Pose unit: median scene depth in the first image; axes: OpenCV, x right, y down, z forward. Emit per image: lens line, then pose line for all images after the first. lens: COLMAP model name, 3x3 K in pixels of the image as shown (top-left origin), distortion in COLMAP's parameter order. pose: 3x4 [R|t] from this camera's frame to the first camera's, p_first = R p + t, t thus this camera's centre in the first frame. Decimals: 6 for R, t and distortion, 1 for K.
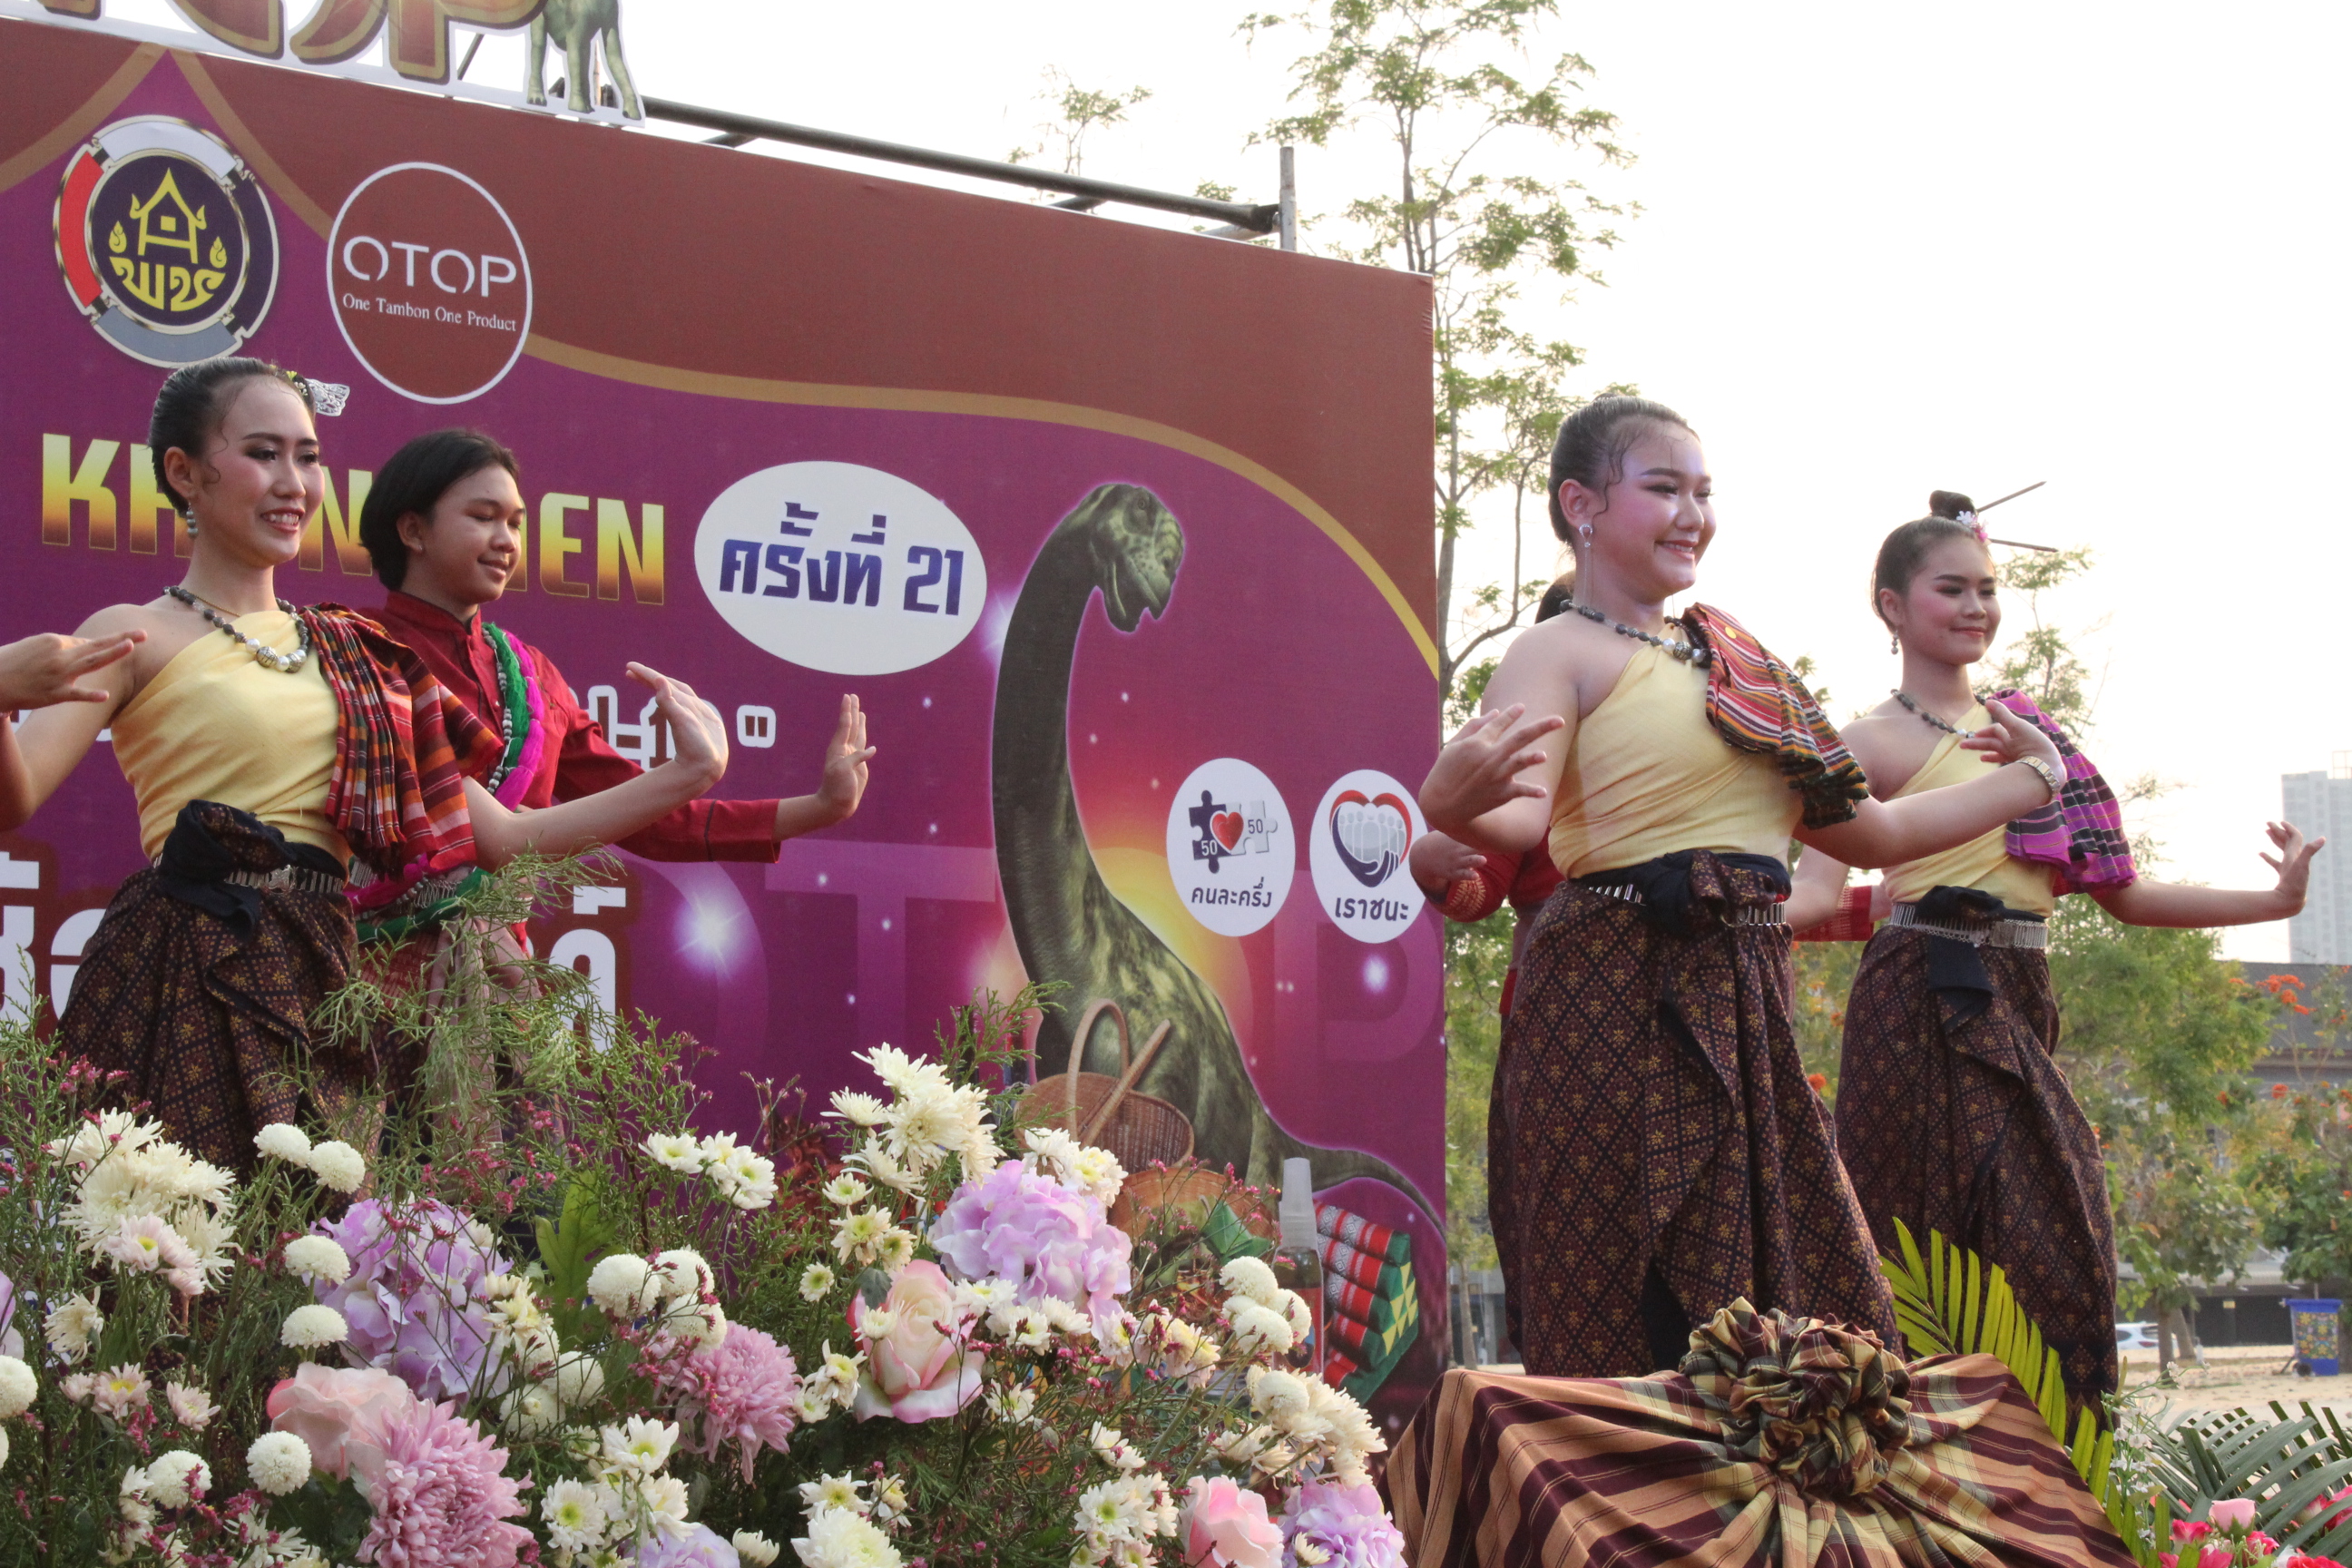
lens RADIAL K [[4928.6, 0, 1176.1], [0, 4928.6, 770.3], [0, 0, 1]] dist [0.058606, 0.000000]
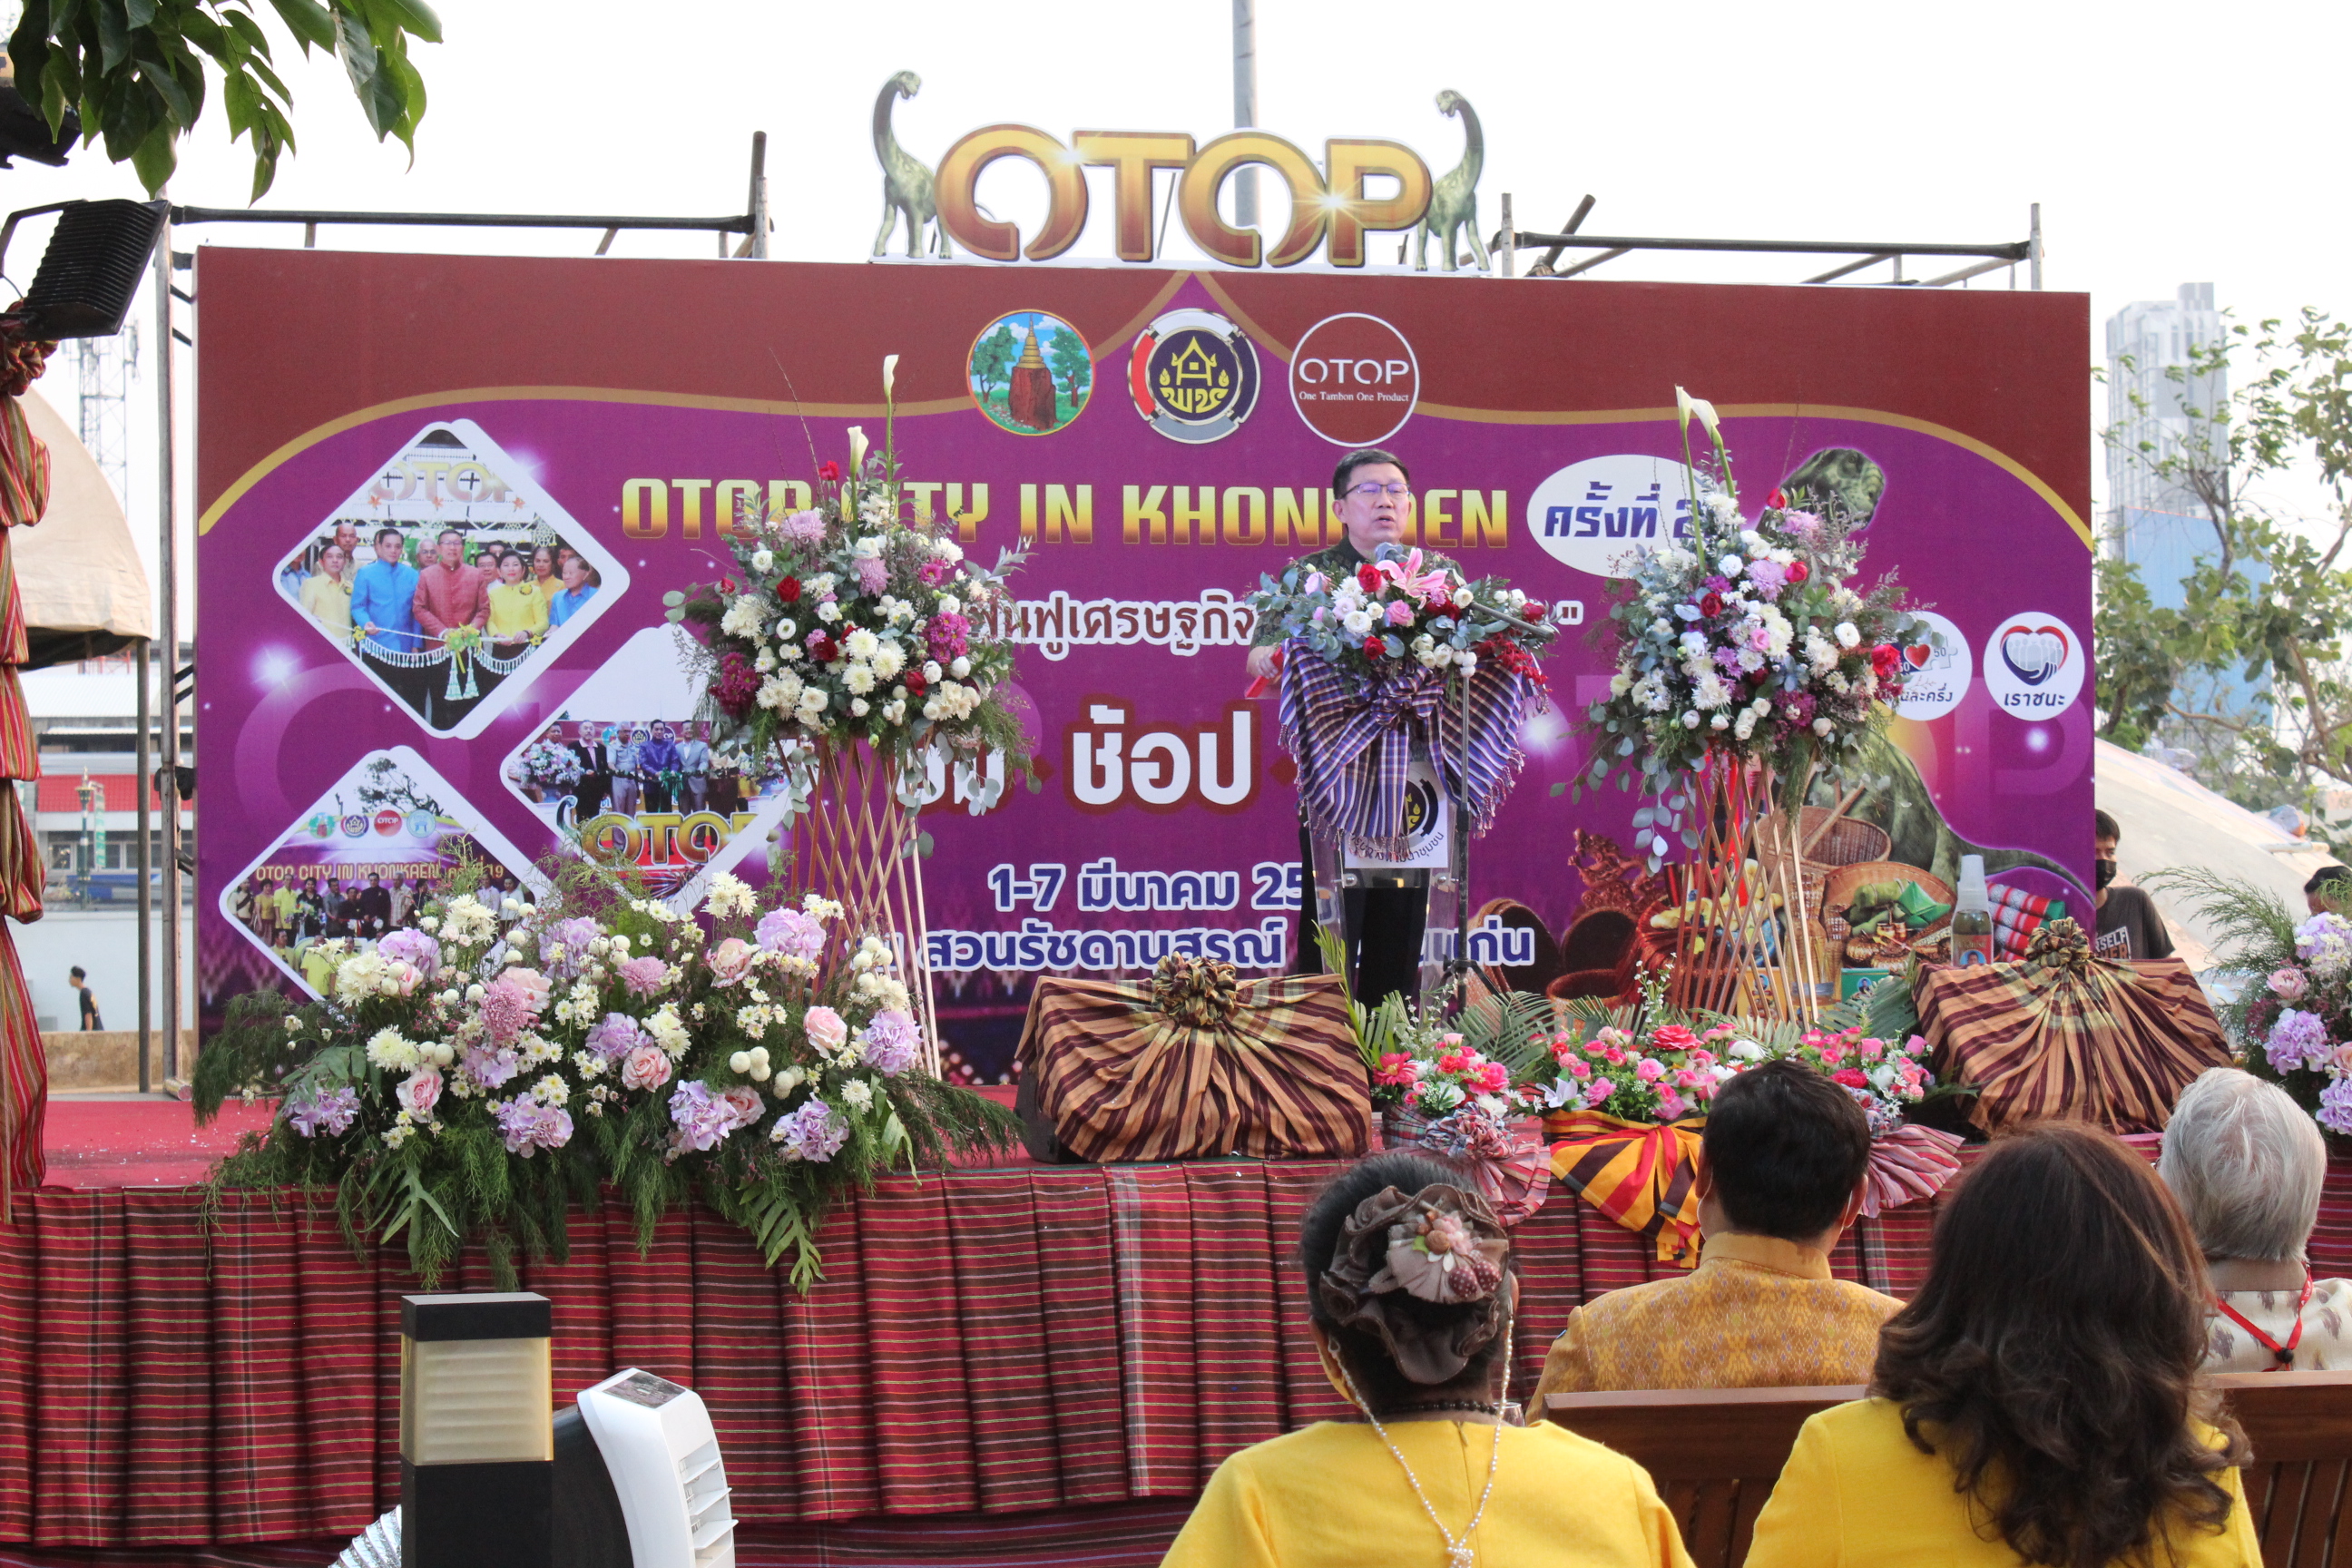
lens RADIAL K [[4928.6, 0, 1178.8], [0, 4928.6, 781.8], [0, 0, 1]] dist [0.058606, 0.000000]
pose [[0.874787, -0.003911, -0.484492, 0.637993], [0.043119, 0.996628, 0.069809, -0.076902], [0.482585, -0.081958, 0.872006, -0.593626]]
